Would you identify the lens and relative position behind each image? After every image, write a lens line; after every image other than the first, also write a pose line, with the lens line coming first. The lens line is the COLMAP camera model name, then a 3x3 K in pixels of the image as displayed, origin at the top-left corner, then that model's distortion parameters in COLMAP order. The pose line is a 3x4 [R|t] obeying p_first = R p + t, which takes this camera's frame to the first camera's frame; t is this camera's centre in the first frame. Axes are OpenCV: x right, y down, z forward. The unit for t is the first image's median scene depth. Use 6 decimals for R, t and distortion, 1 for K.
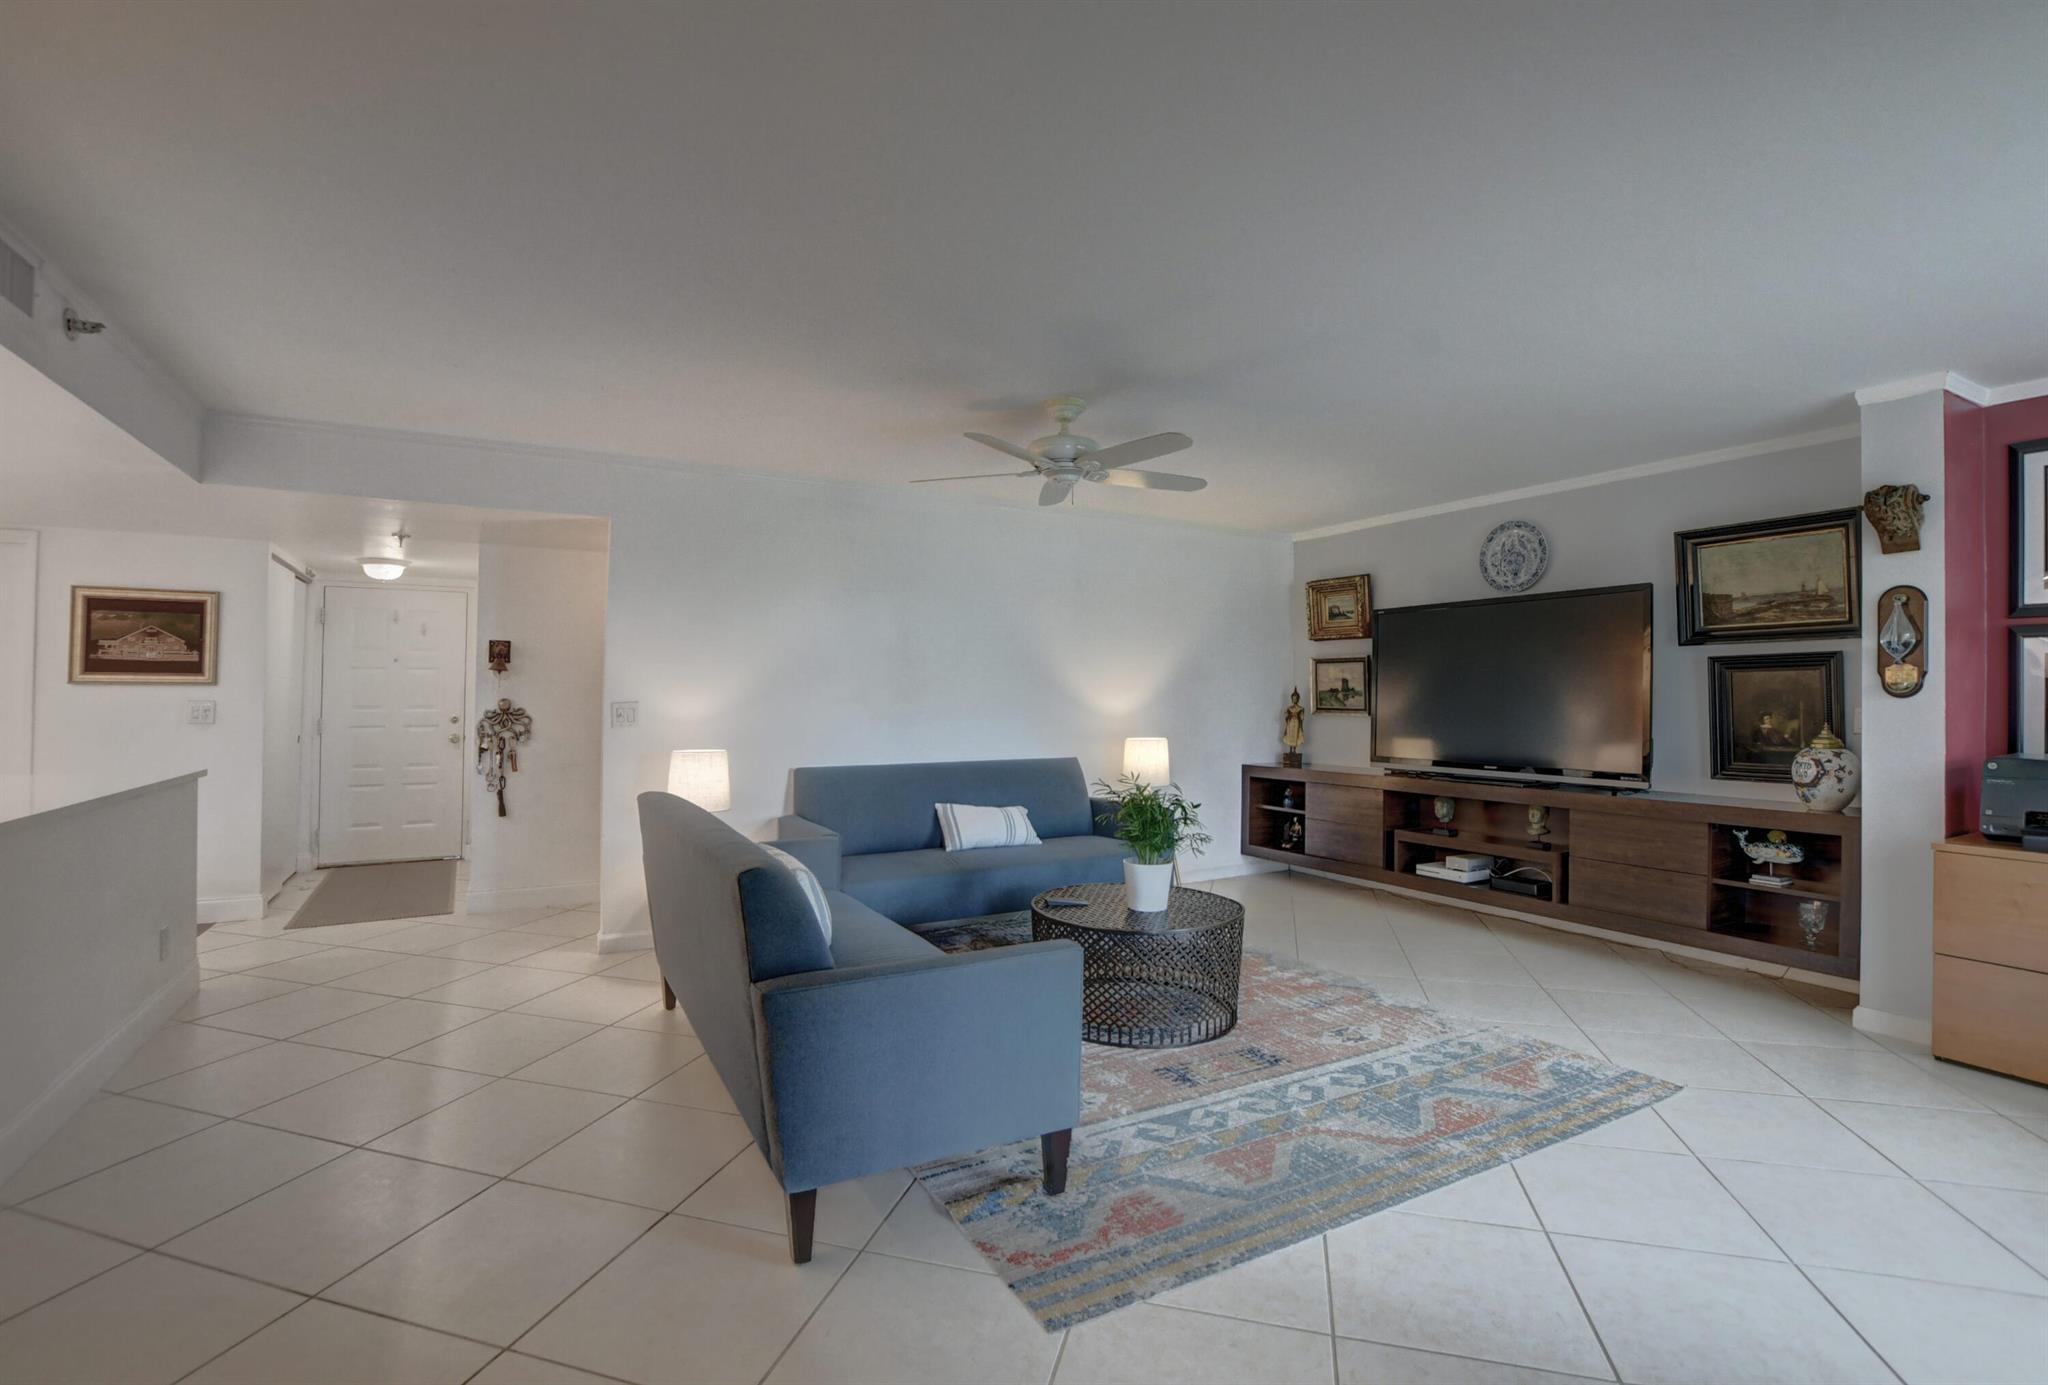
lens RADIAL K [[927.4, 0, 1003.4], [0, 927.4, 683.4], [0, 0, 1]] dist [-0.022384, 0.000065]
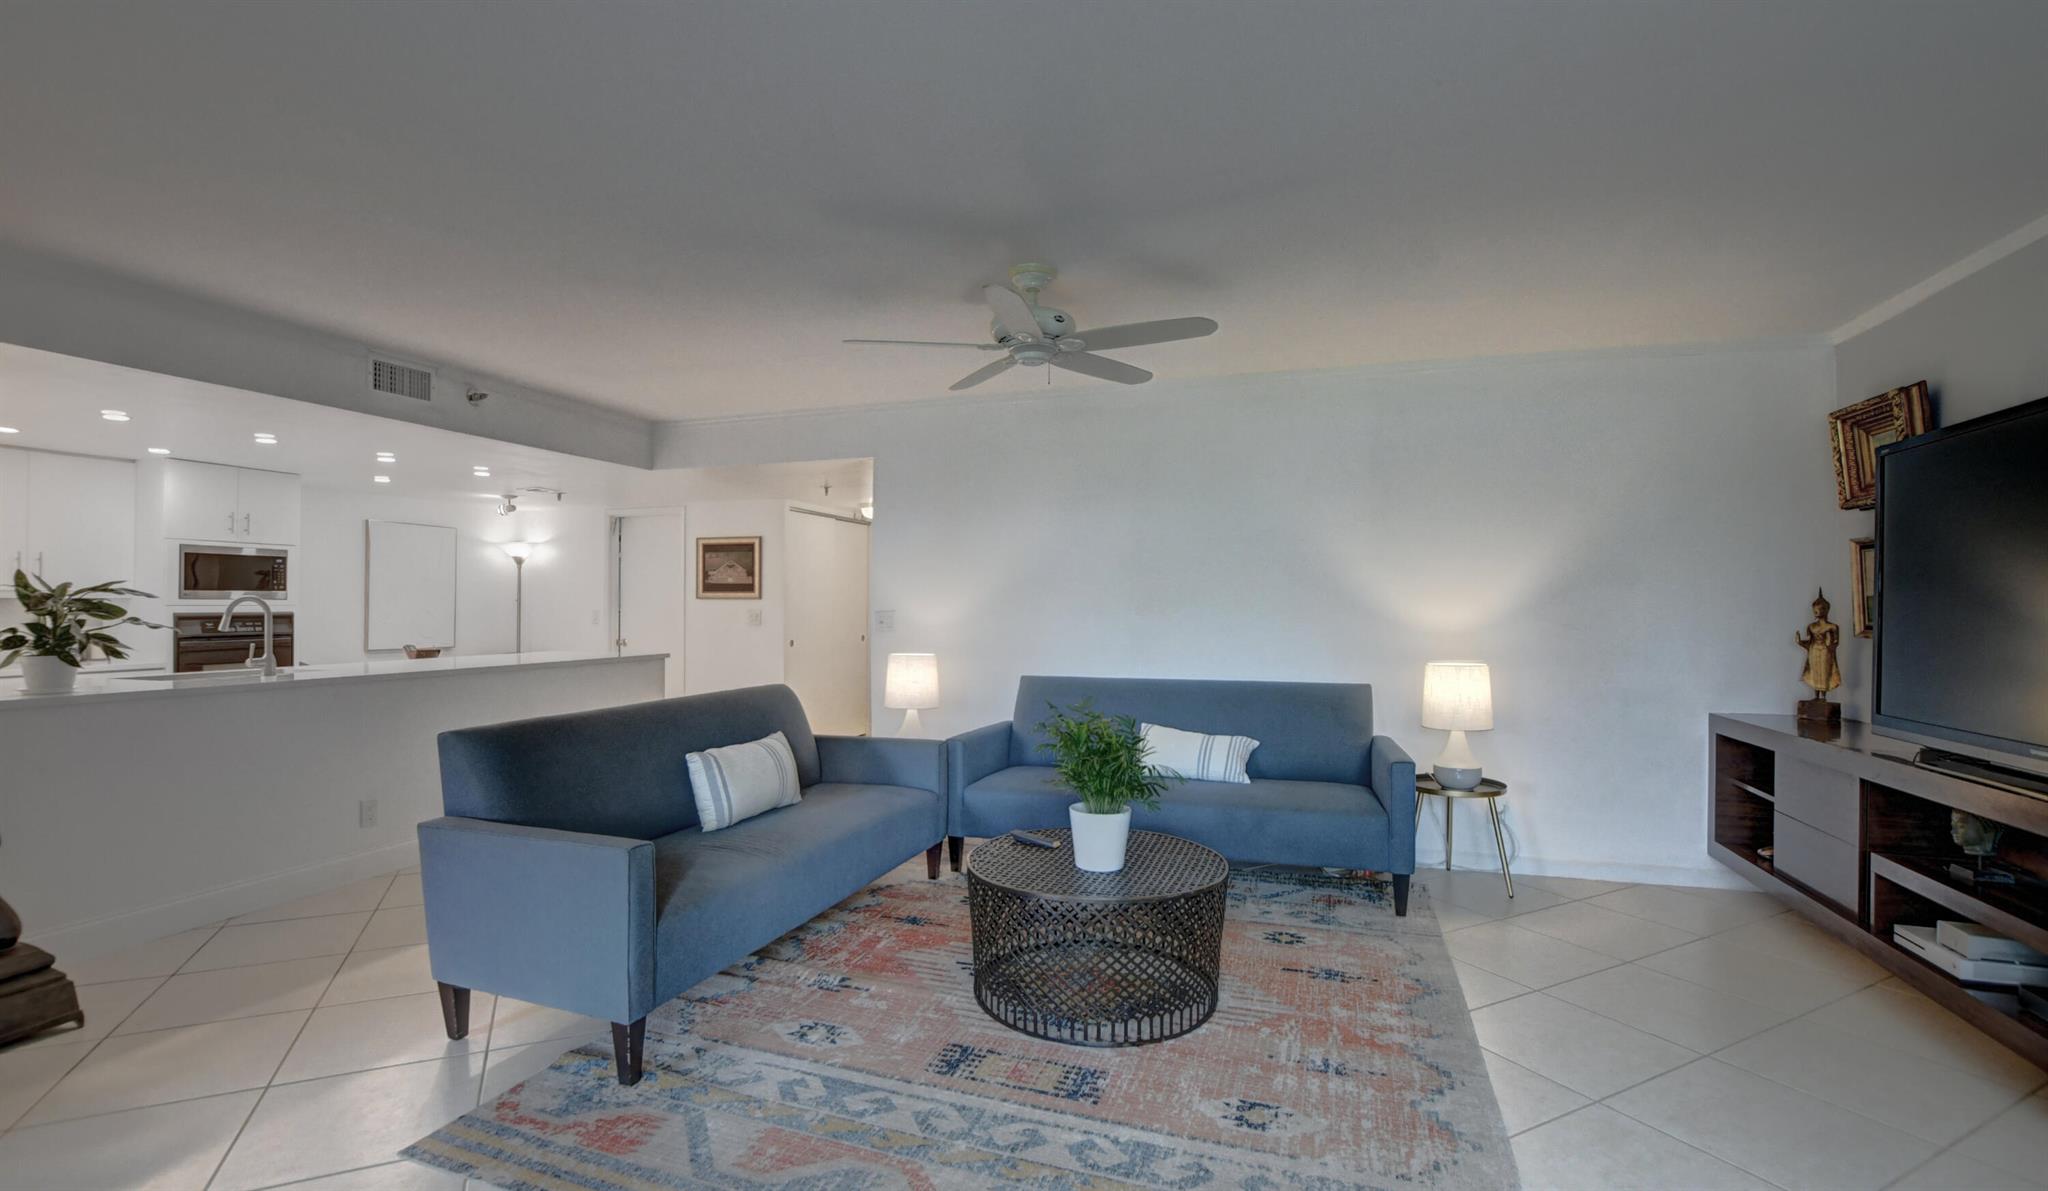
lens RADIAL K [[919.0, 0, 1002.2], [0, 919.0, 594.2], [0, 0, 1]] dist [-0.024527, 0.000546]
pose [[0.667390, -0.010935, -0.744628, 0.565340], [0.008949, 0.999938, -0.006664, 0.008429], [0.744655, -0.002216, 0.667446, 0.326956]]
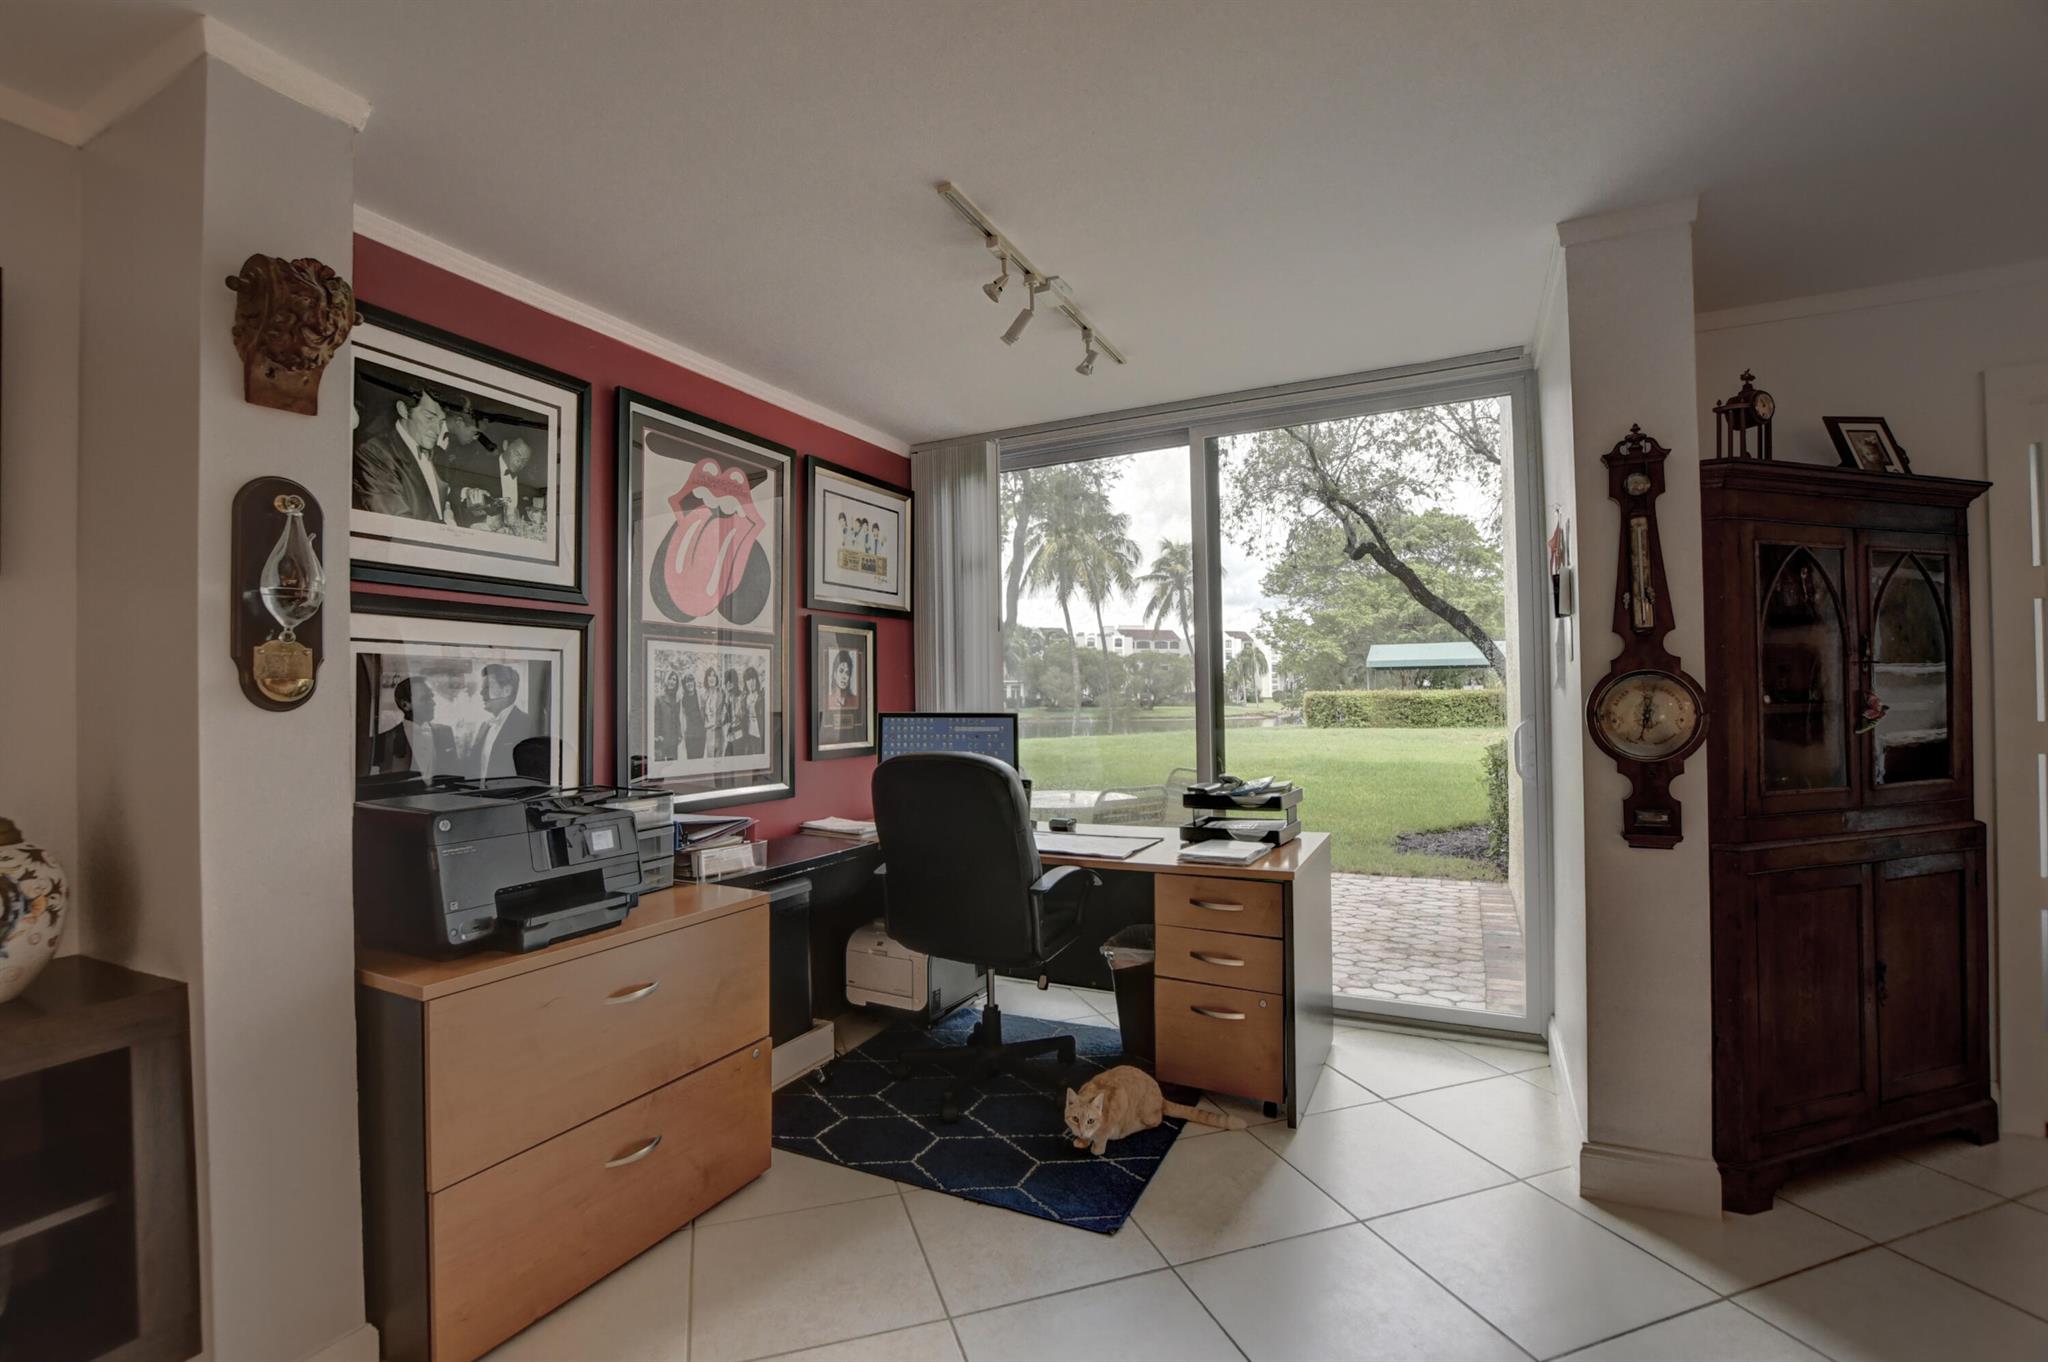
lens RADIAL K [[906.0, 0, 1015.5], [0, 906.0, 685.5], [0, 0, 1]] dist [-0.030500, -0.000230]
pose [[-0.561996, 0.015678, 0.826991, 0.284181], [0.003298, 0.999855, -0.016714, 0.008572], [-0.827133, -0.006666, -0.561966, 0.697986]]
